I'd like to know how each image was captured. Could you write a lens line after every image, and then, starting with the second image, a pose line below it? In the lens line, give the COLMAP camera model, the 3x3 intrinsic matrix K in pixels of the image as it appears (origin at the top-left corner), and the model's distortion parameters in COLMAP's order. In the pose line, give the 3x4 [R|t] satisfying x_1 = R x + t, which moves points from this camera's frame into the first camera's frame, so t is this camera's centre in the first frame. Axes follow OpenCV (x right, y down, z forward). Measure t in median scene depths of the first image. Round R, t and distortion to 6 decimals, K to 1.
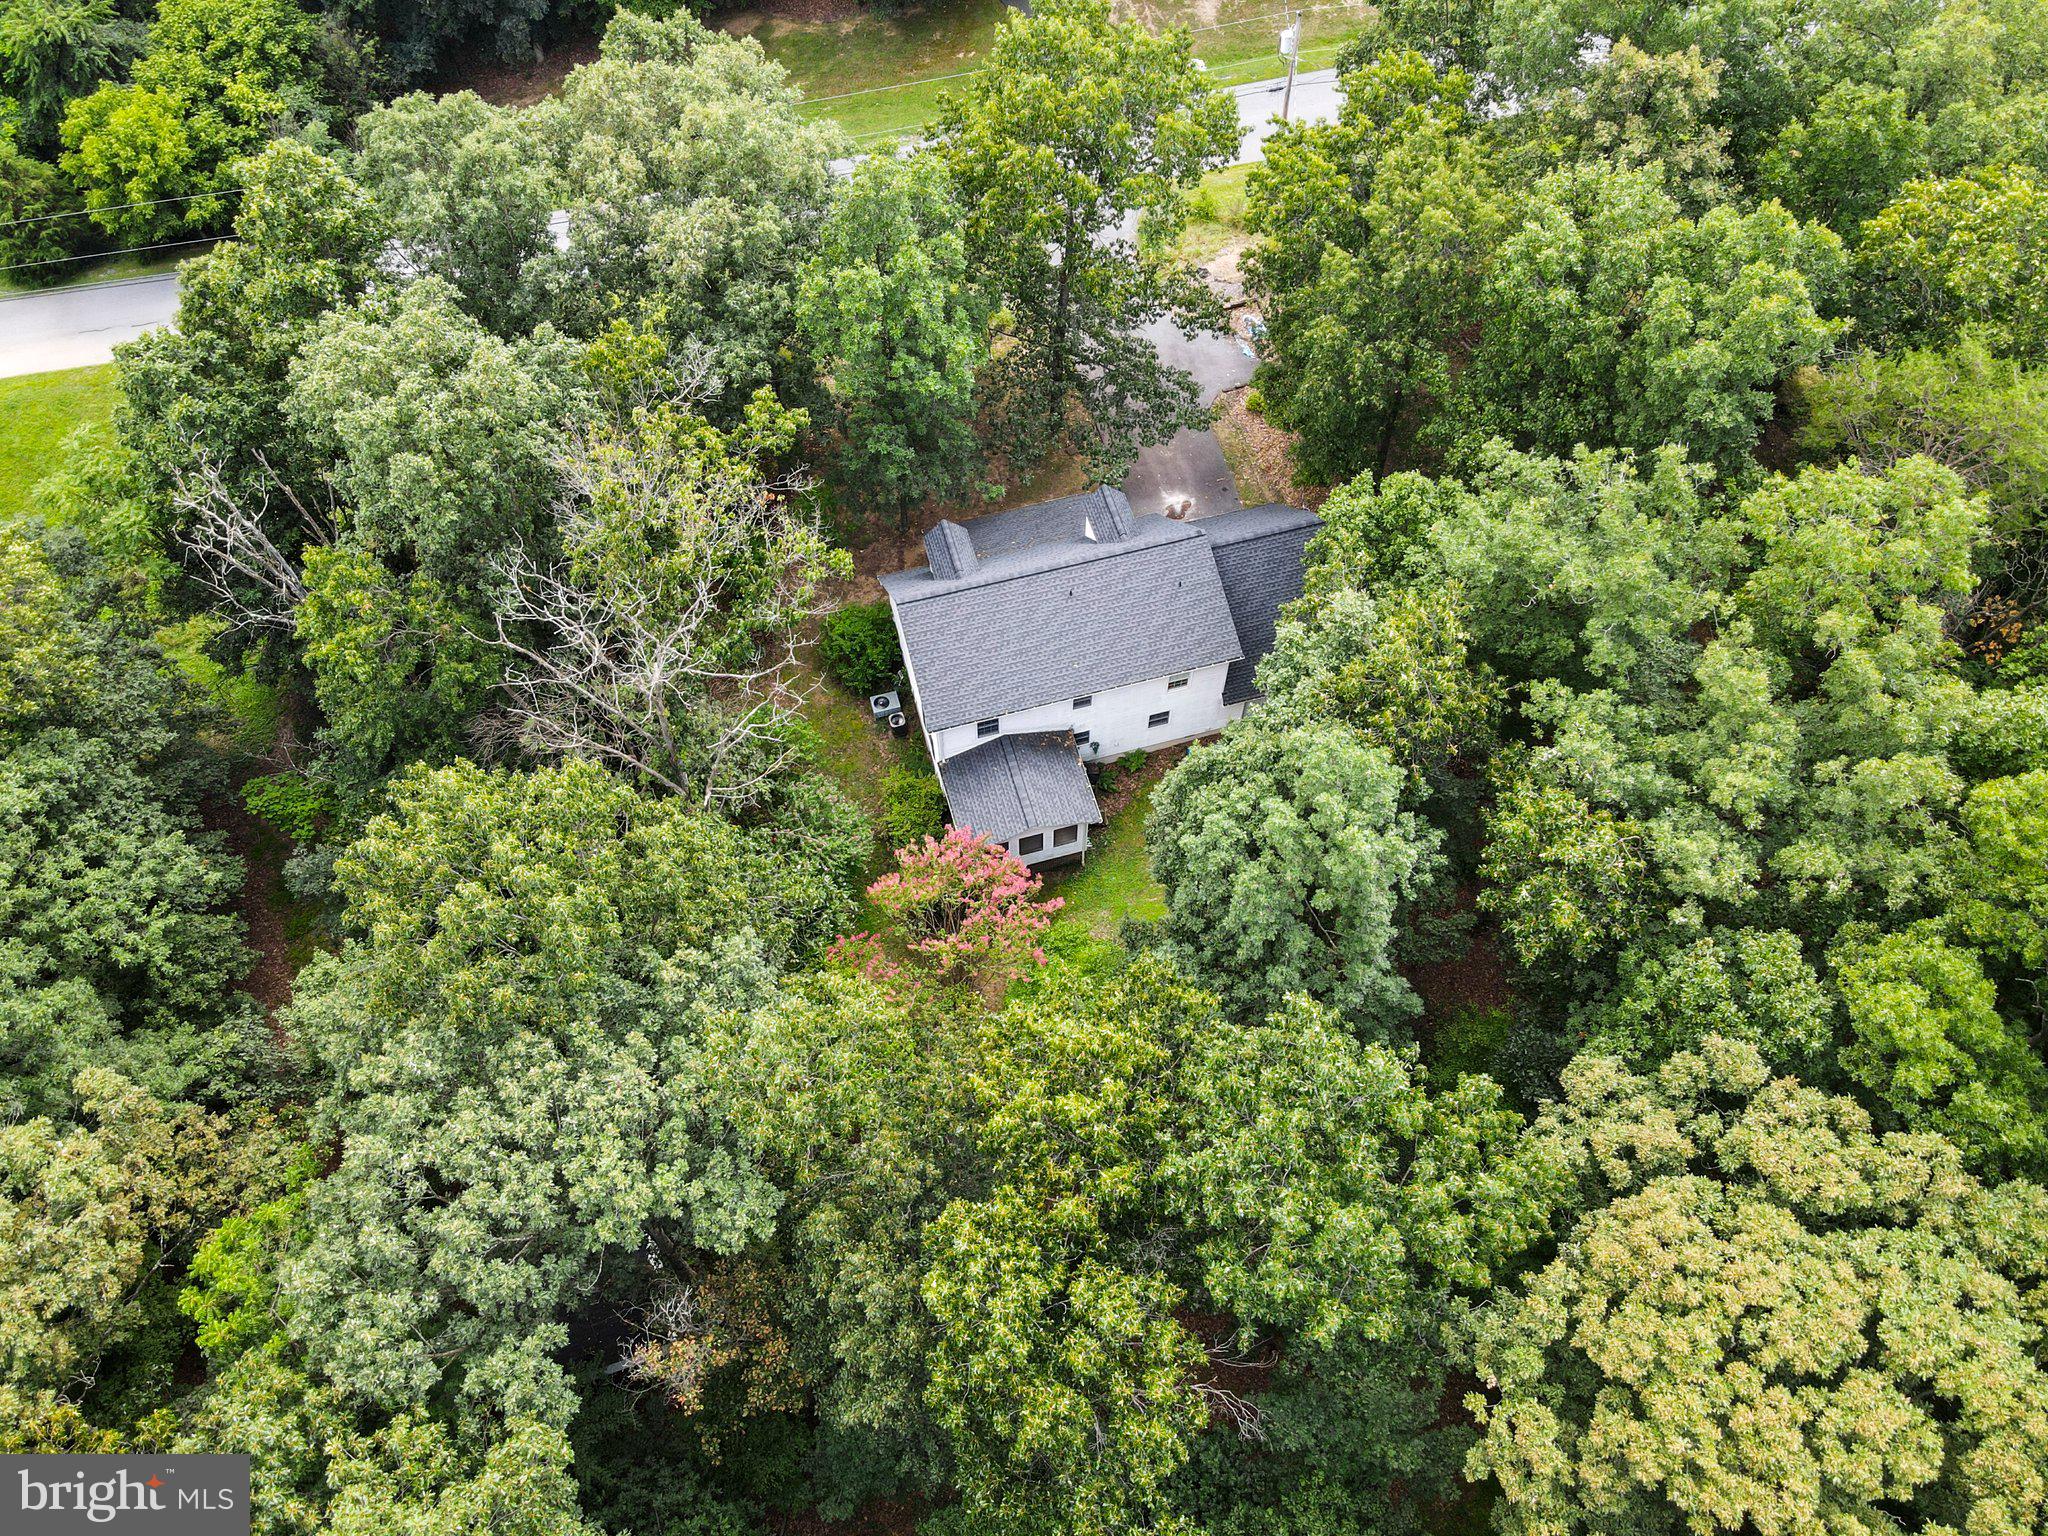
lens RADIAL K [[1519.5, 0, 1023.2], [0, 1519.5, 751.2], [0, 0, 1]] dist [0.013883, 0.007456]
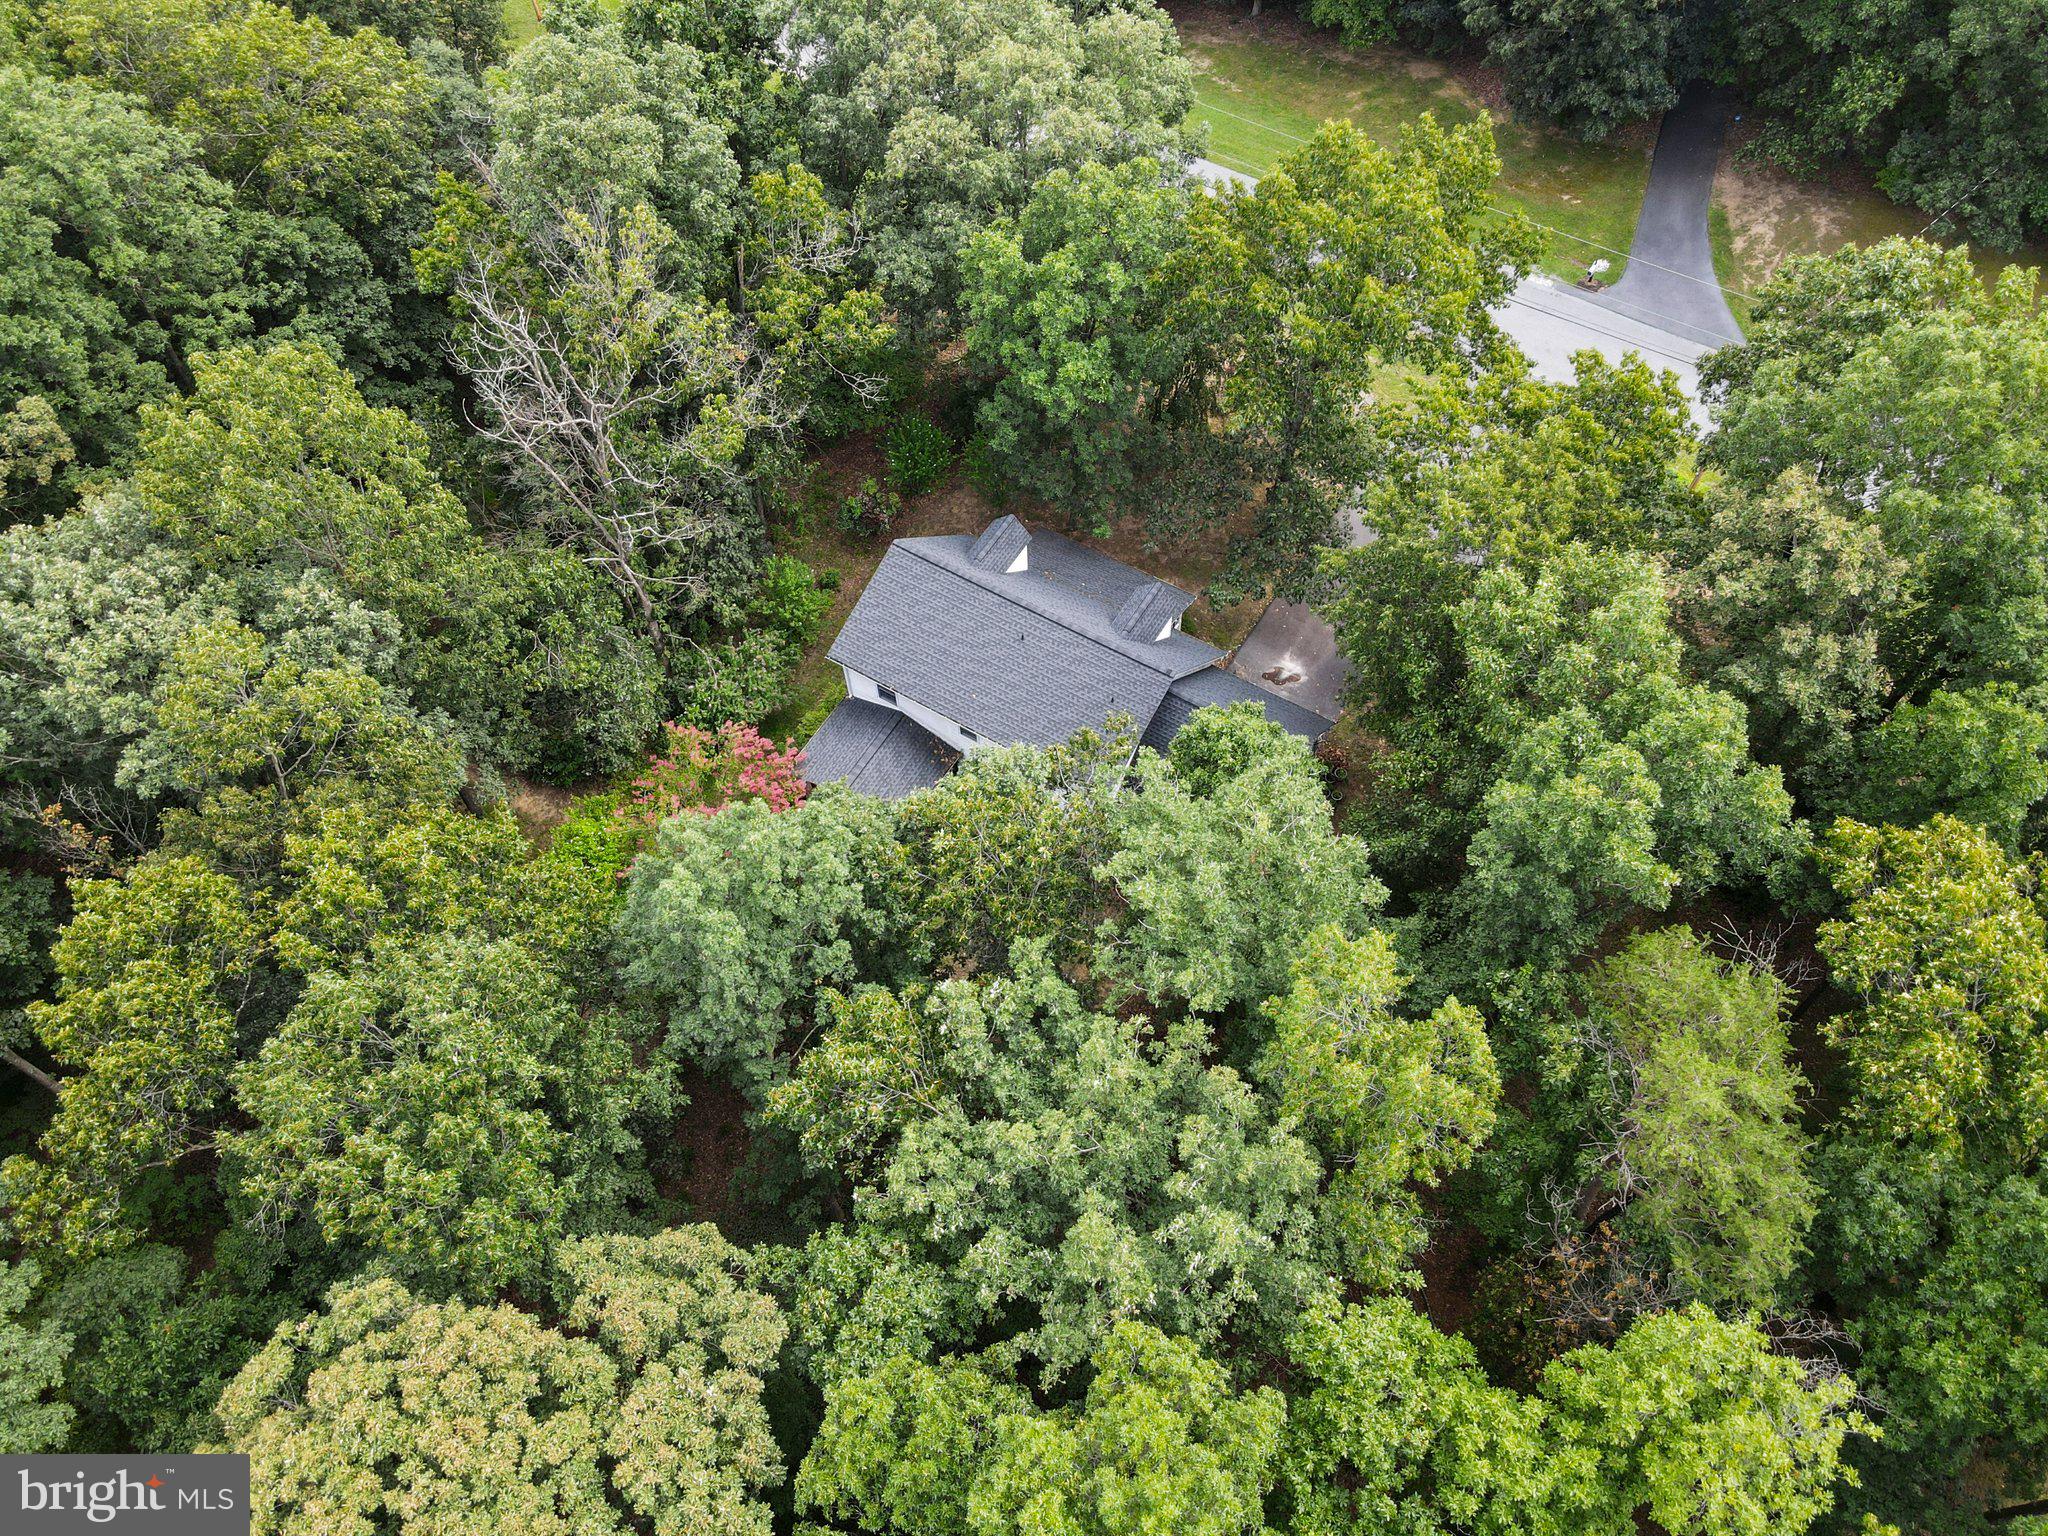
lens RADIAL K [[1519.5, 0, 1008.1], [0, 1519.5, 739.0], [0, 0, 1]] dist [0.013883, 0.007456]
pose [[0.679119, 0.619483, -0.393749, 0.528637], [-0.622430, 0.770337, 0.138428, -0.214927], [0.389073, 0.151072, 0.908735, 0.135920]]
